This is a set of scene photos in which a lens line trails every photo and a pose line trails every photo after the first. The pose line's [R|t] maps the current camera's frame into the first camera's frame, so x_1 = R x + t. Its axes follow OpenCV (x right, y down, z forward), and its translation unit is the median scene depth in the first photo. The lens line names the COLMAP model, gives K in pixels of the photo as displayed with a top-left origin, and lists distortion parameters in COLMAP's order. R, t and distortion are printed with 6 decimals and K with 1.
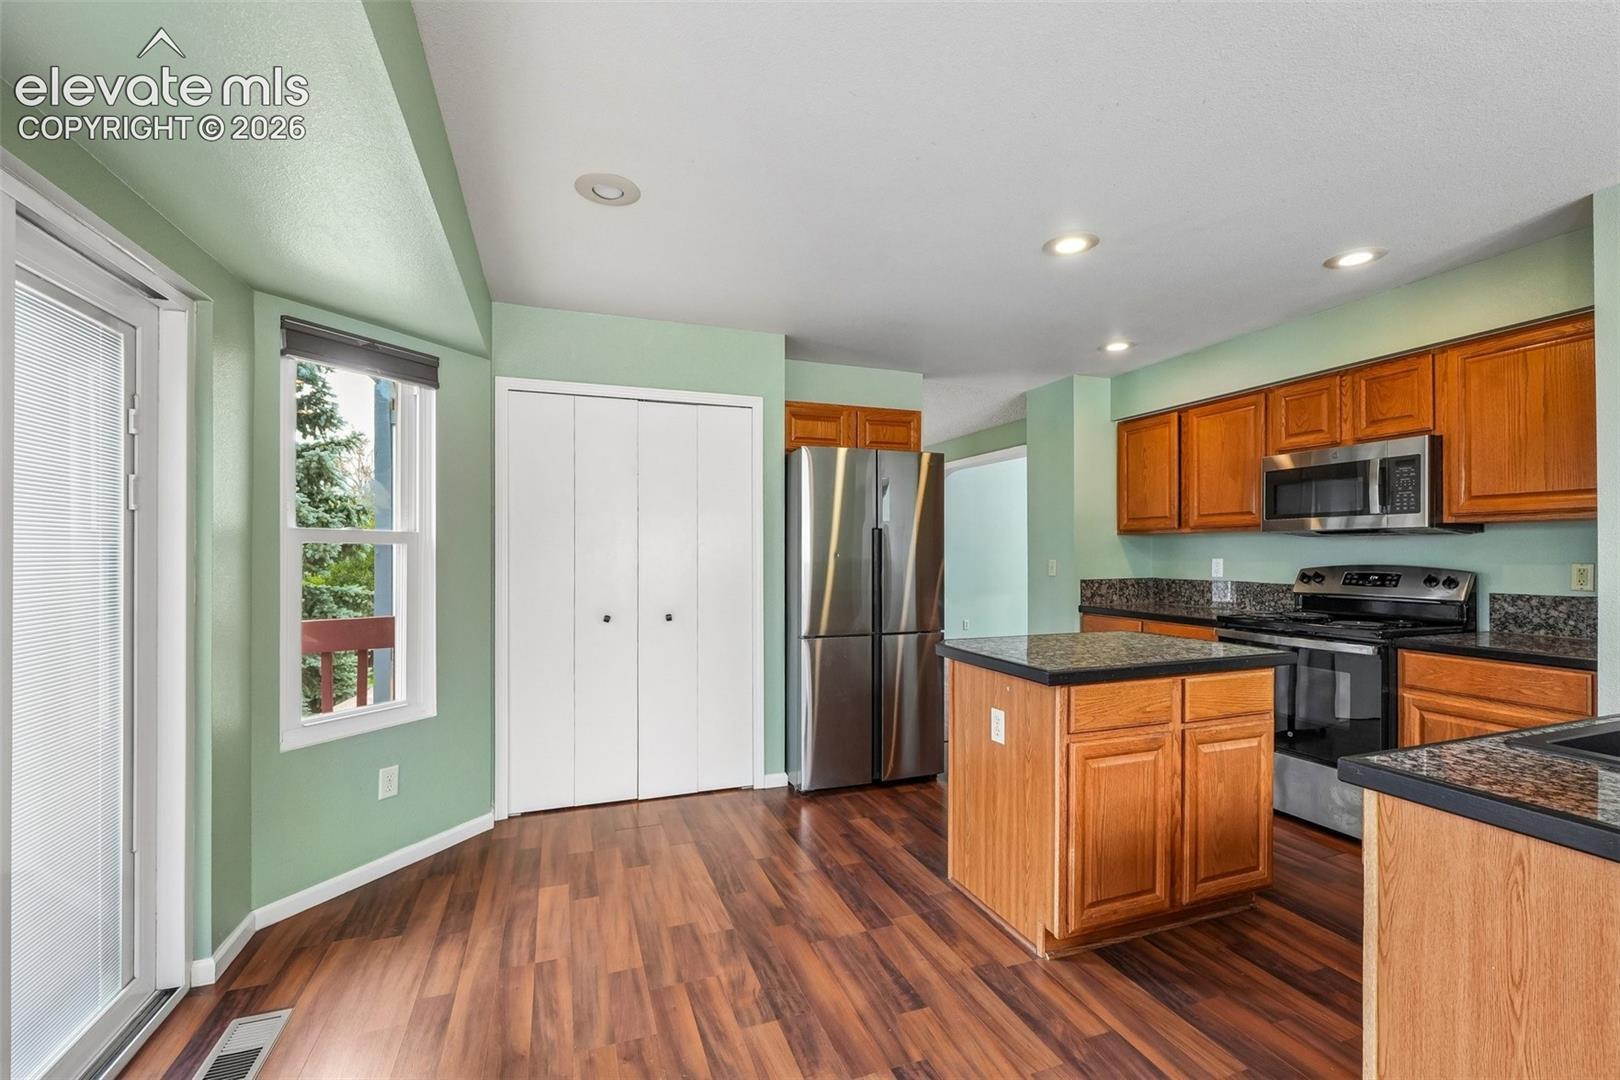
lens RADIAL K [[684.5, 0, 809.0], [0, 684.5, 548.9], [0, 0, 1]] dist [0.000416, -0.000684]
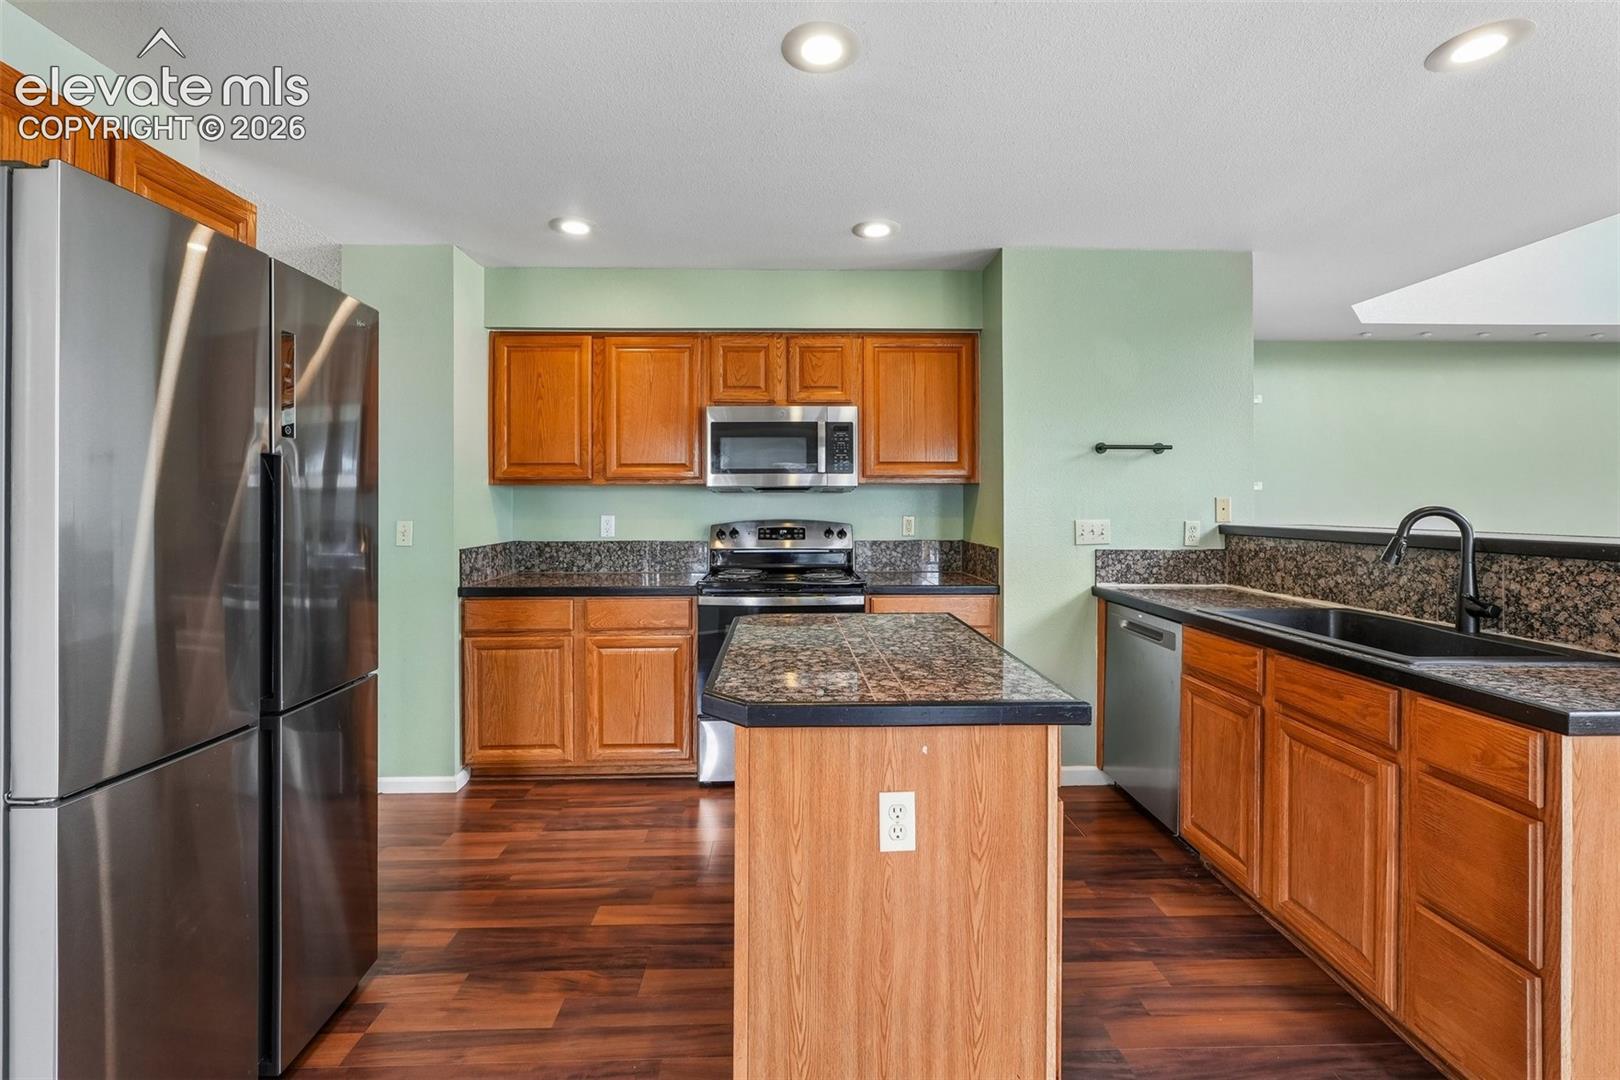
lens RADIAL K [[684.5, 0, 804.7], [0, 684.5, 512.1], [0, 0, 1]] dist [0.000416, -0.000684]
pose [[0.313723, -0.008849, 0.949473, -0.207057], [-0.003185, 0.999941, 0.010372, -0.000059], [-0.949509, -0.006278, 0.313676, 0.674492]]
